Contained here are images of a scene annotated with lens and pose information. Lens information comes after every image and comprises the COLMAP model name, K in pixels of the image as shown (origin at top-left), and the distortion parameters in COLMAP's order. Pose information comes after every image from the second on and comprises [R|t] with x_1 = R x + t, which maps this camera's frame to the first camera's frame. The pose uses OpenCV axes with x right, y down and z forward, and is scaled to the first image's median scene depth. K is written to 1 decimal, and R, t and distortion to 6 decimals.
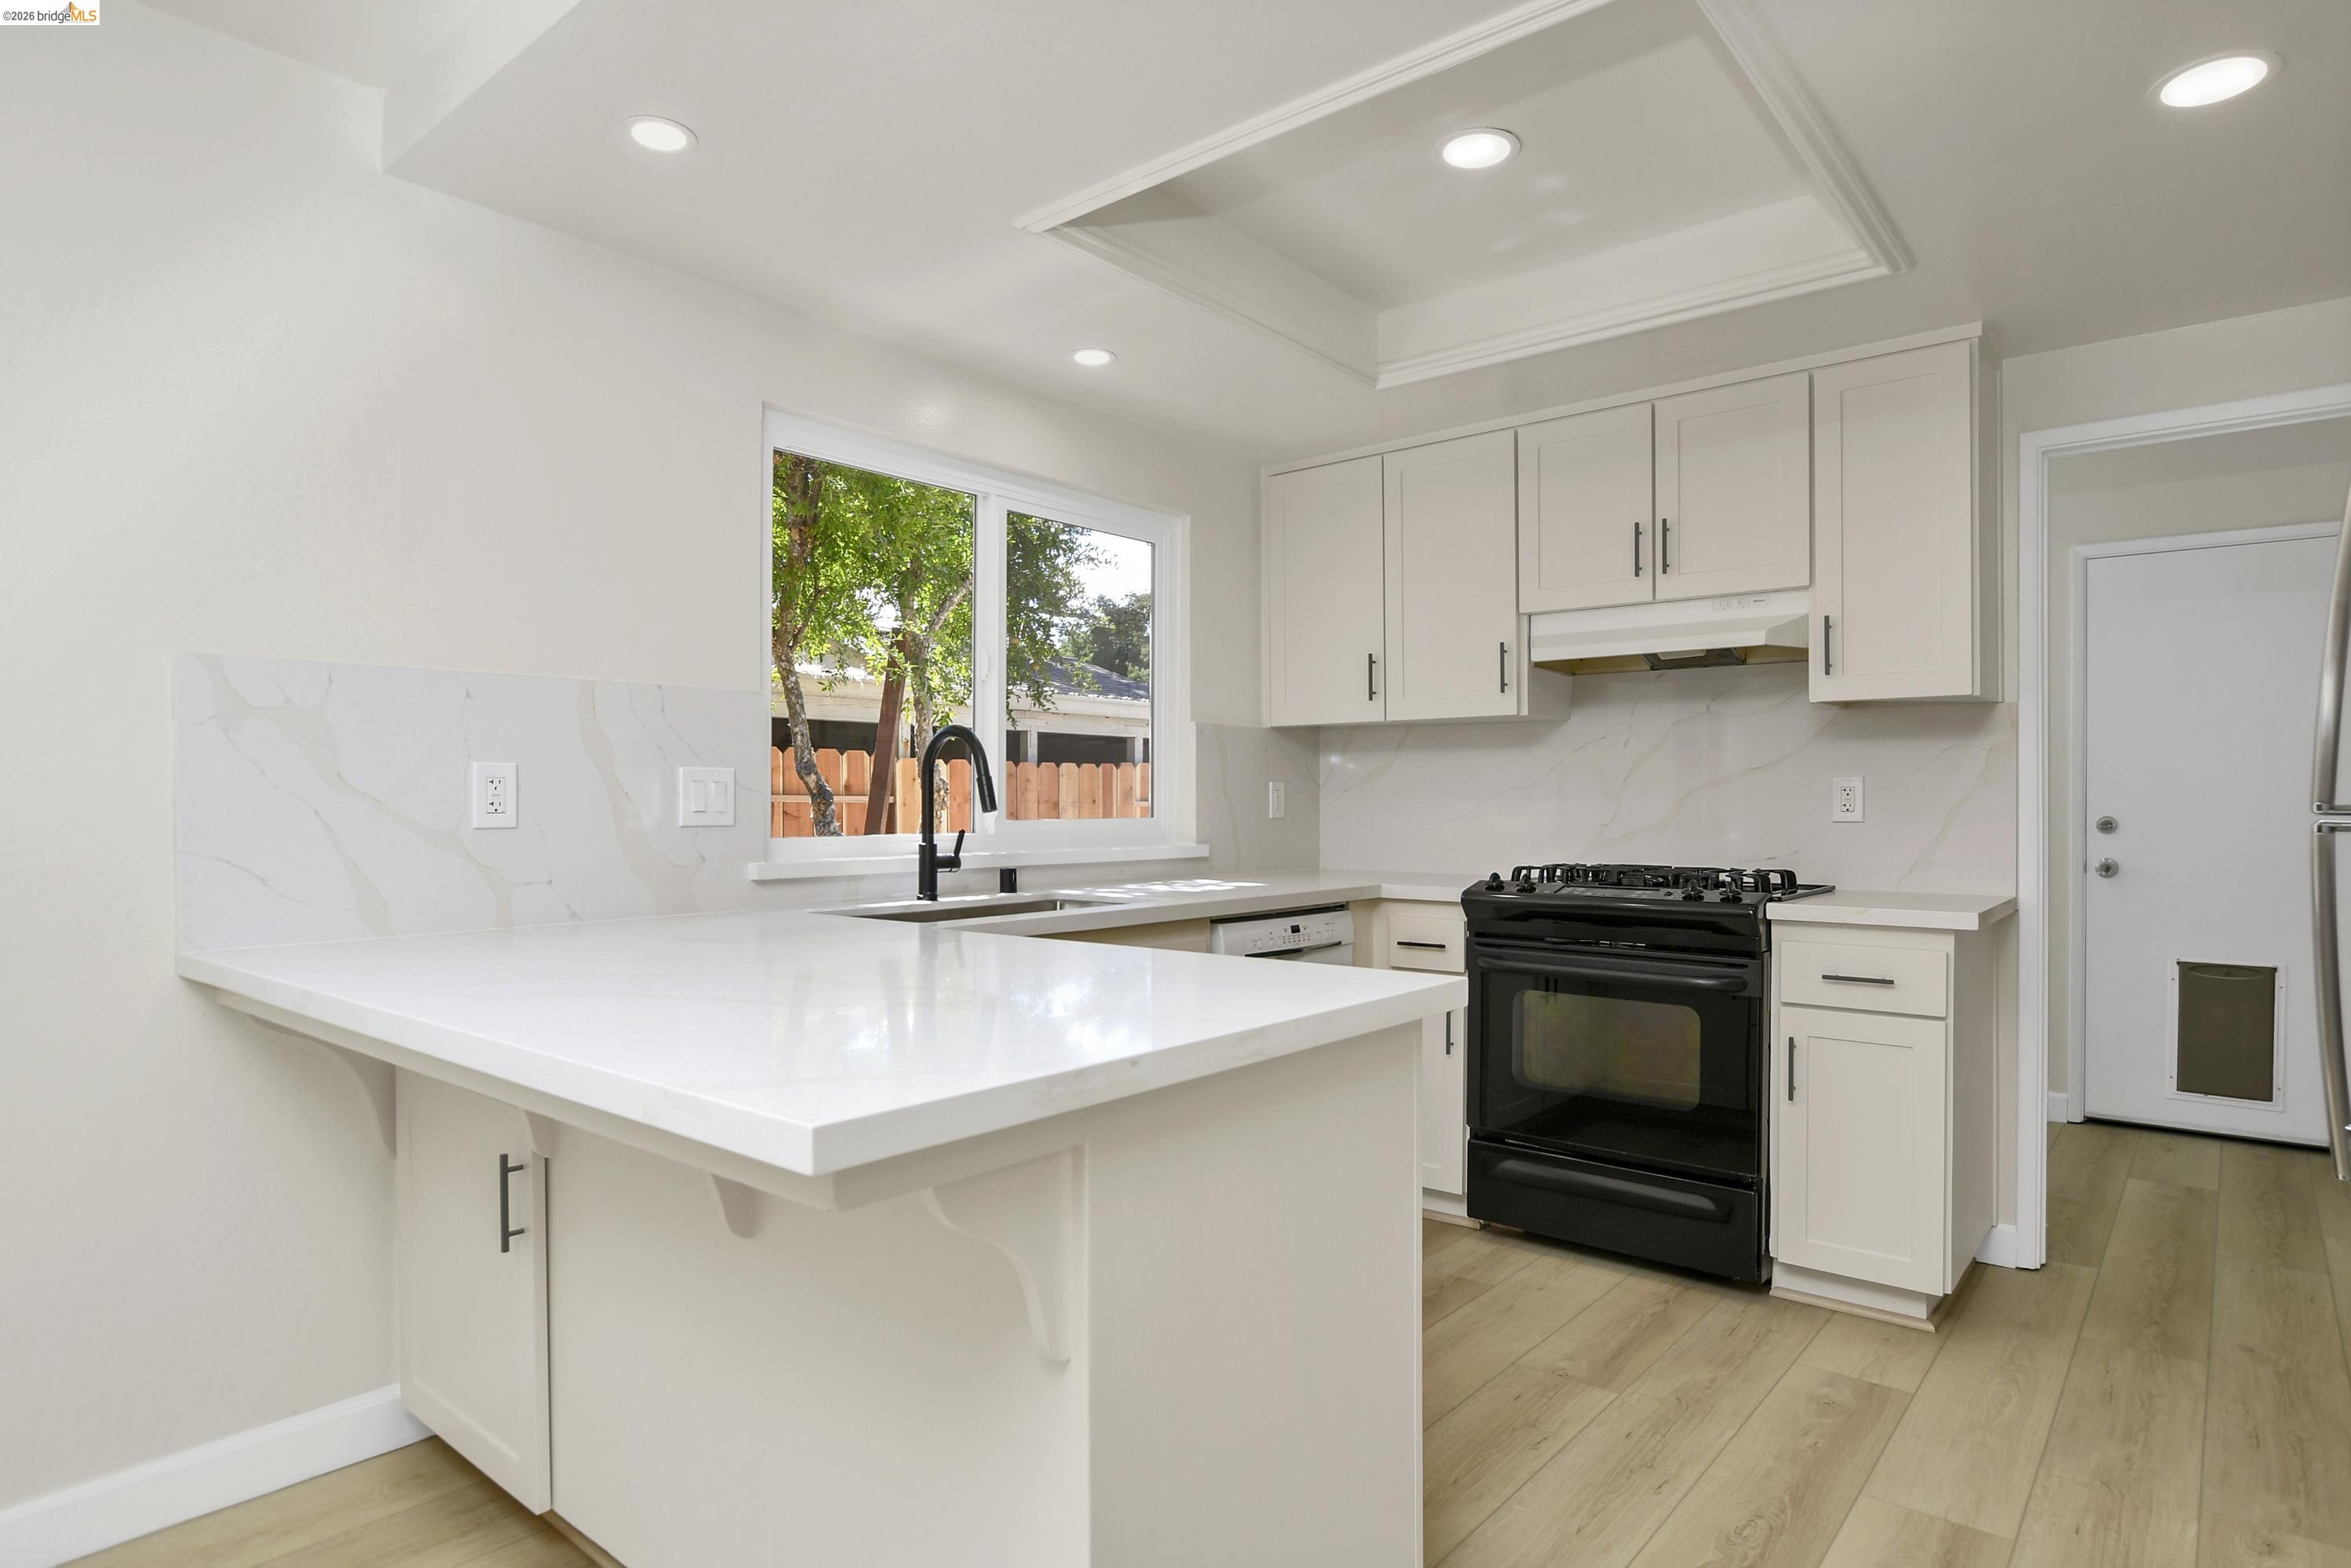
lens RADIAL K [[1266.0, 0, 1196.2], [0, 1266.0, 802.2], [0, 0, 1]] dist [-0.026280, 0.000335]
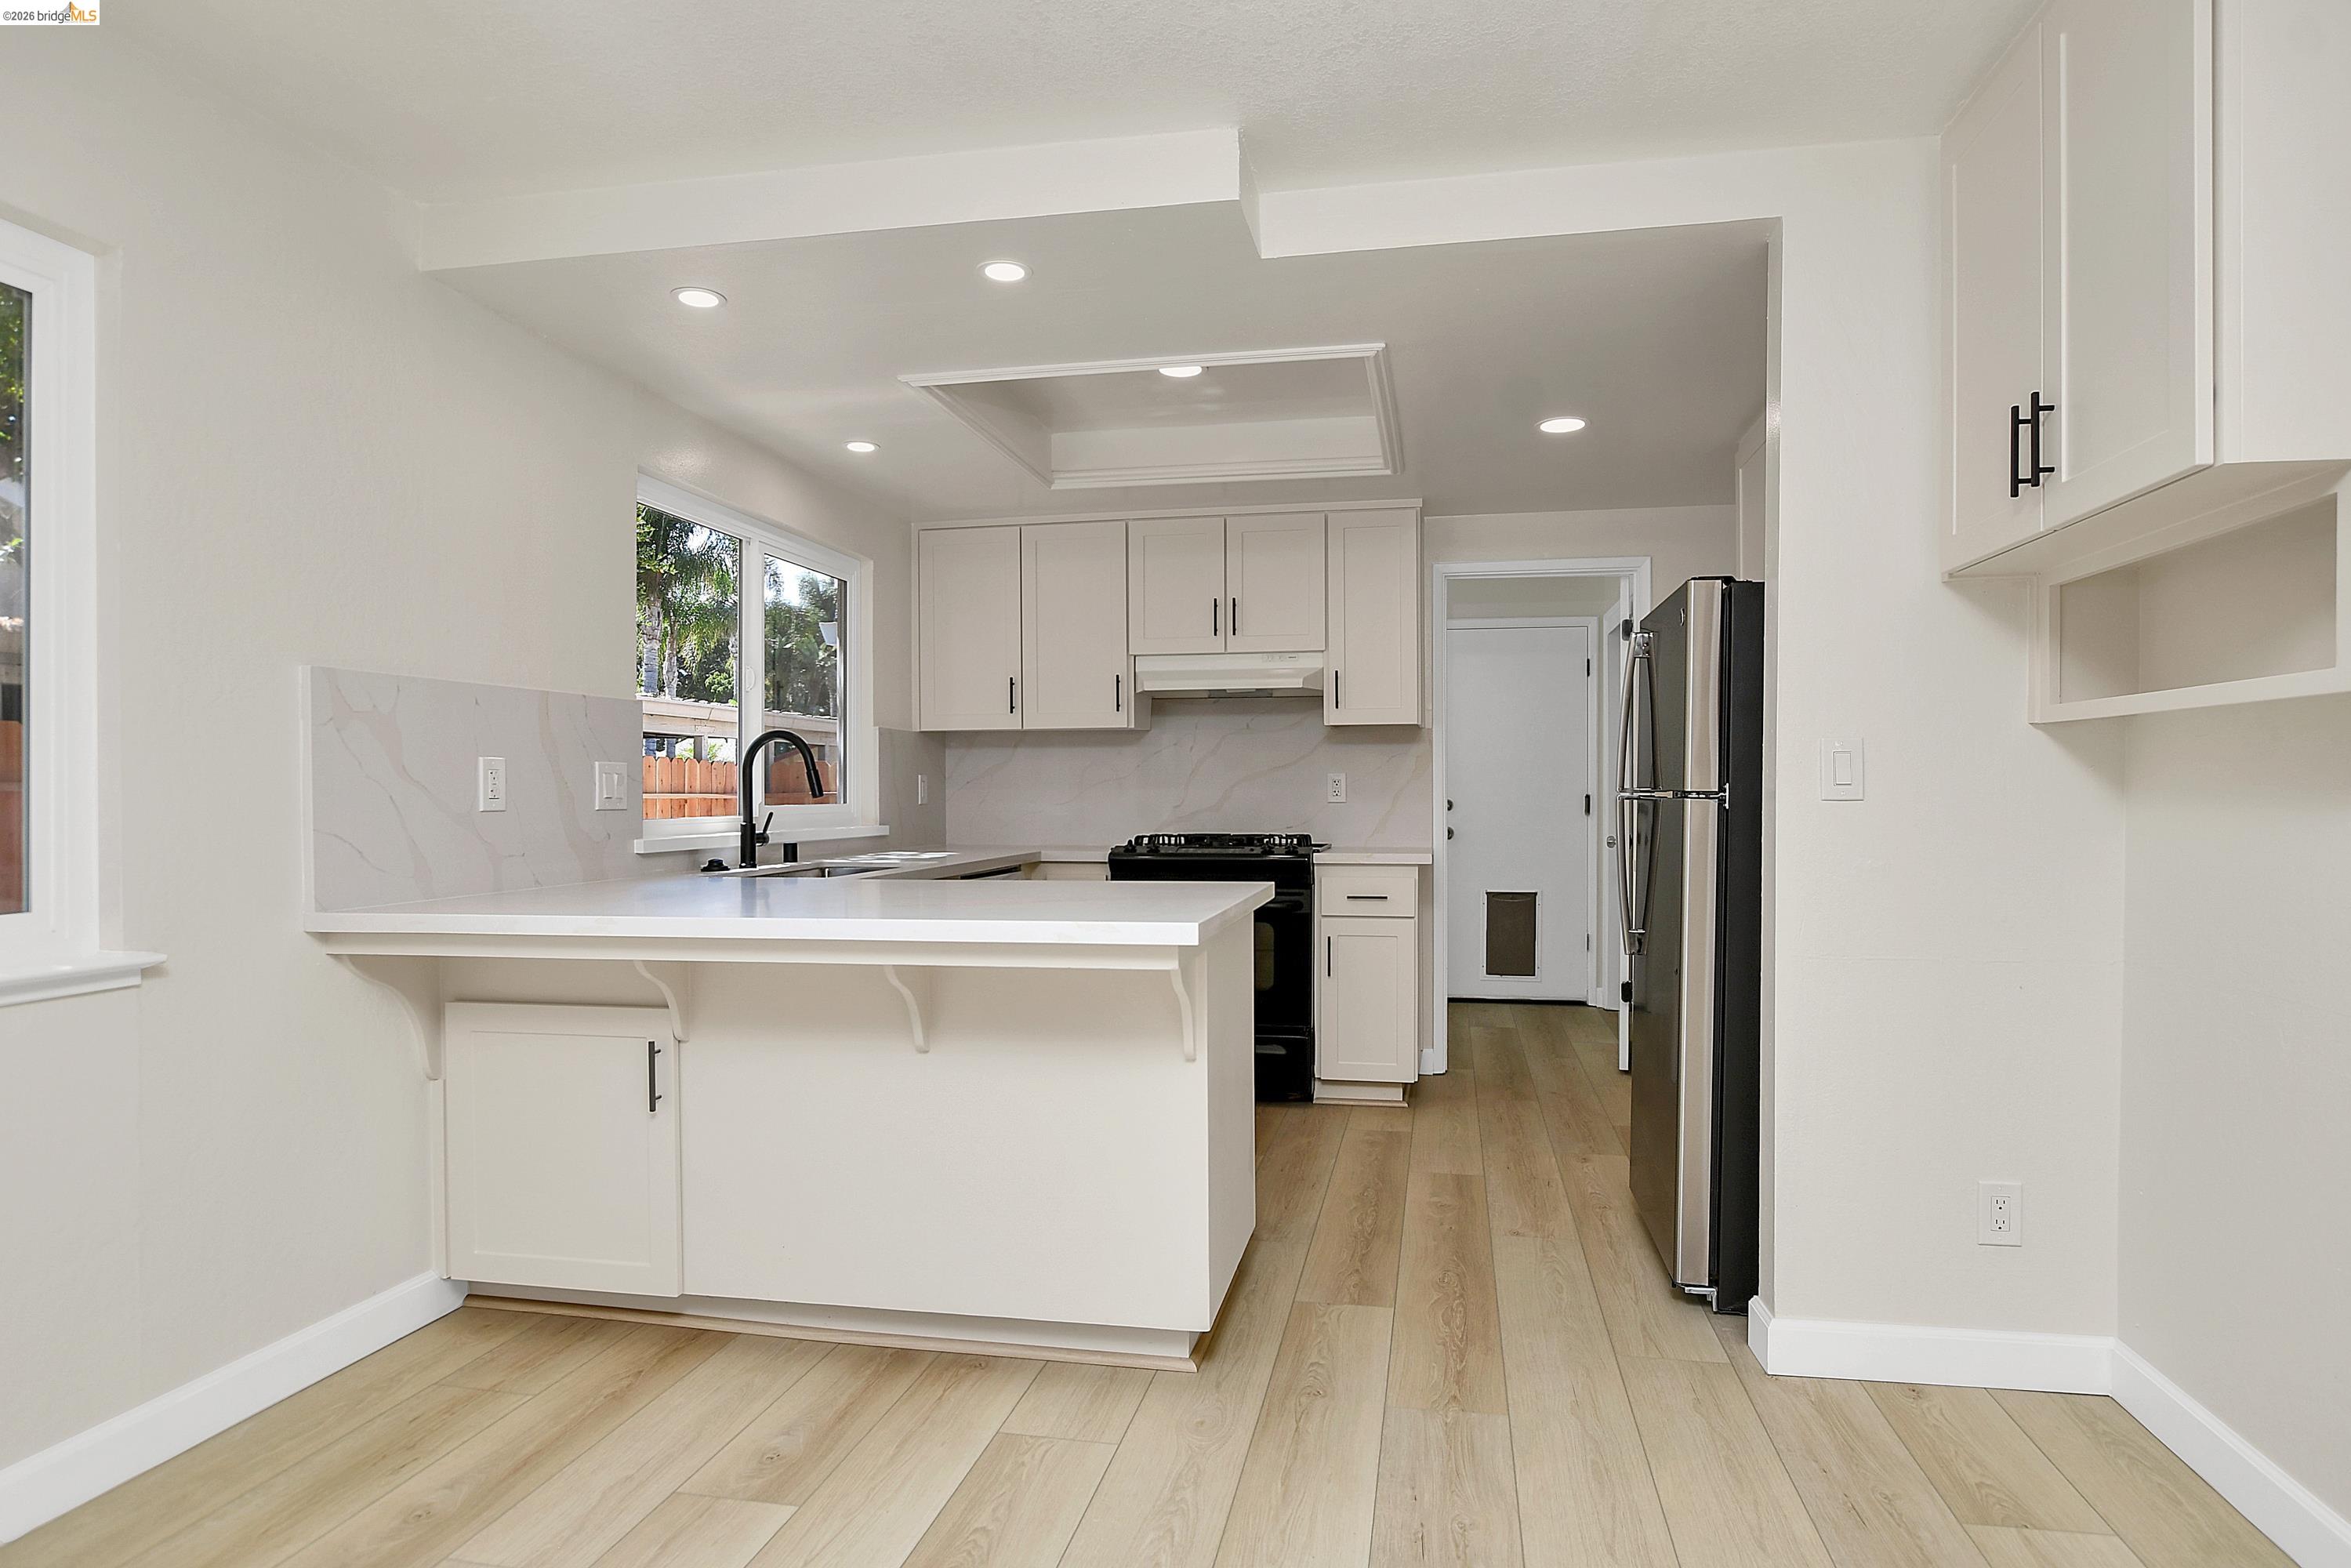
lens RADIAL K [[1265.0, 0, 1184.9], [0, 1265.0, 798.2], [0, 0, 1]] dist [-0.070973, 0.000427]
pose [[0.881138, -0.005211, 0.472831, -0.398204], [0.004425, 0.999986, 0.002776, 0.005797], [-0.472839, -0.000354, 0.881149, -0.291328]]
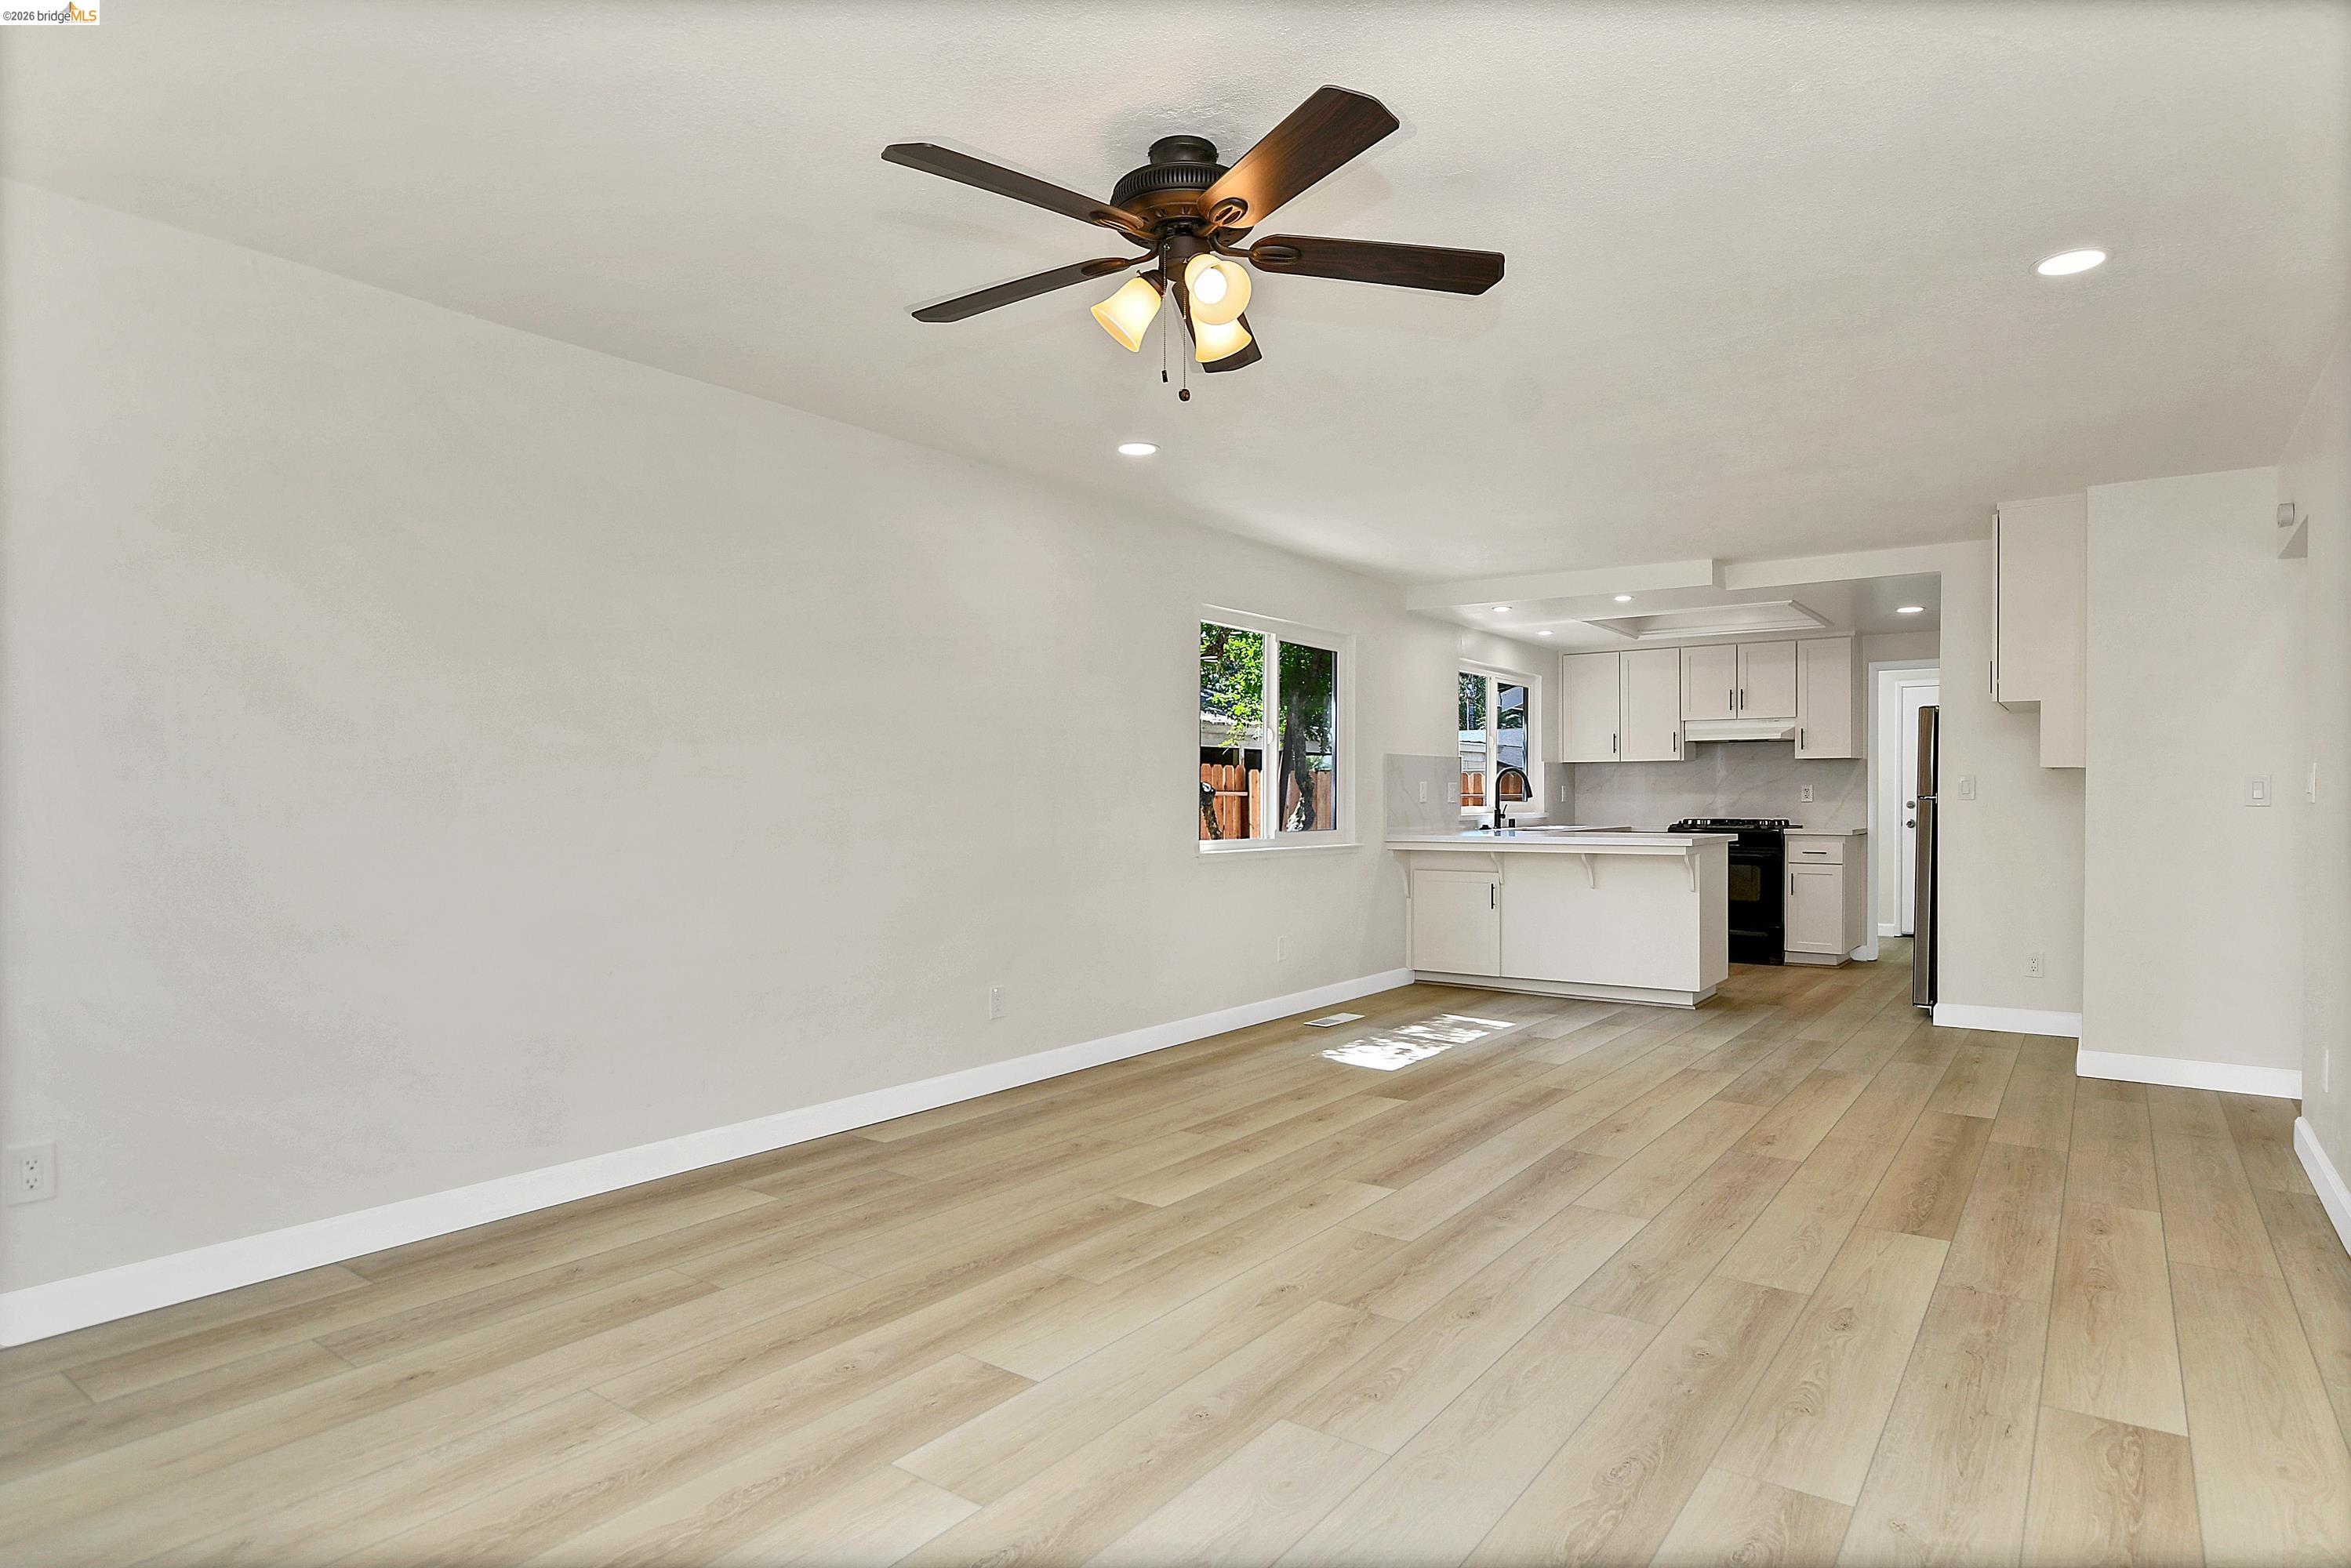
lens RADIAL K [[1282.2, 0, 1199.1], [0, 1282.2, 803.9], [0, 0, 1]] dist [-0.017875, 0.001152]
pose [[0.997328, -0.001246, 0.073040, -1.030540], [0.000844, 0.999984, 0.005531, 0.003667], [-0.073045, -0.005455, 0.997314, -1.716439]]
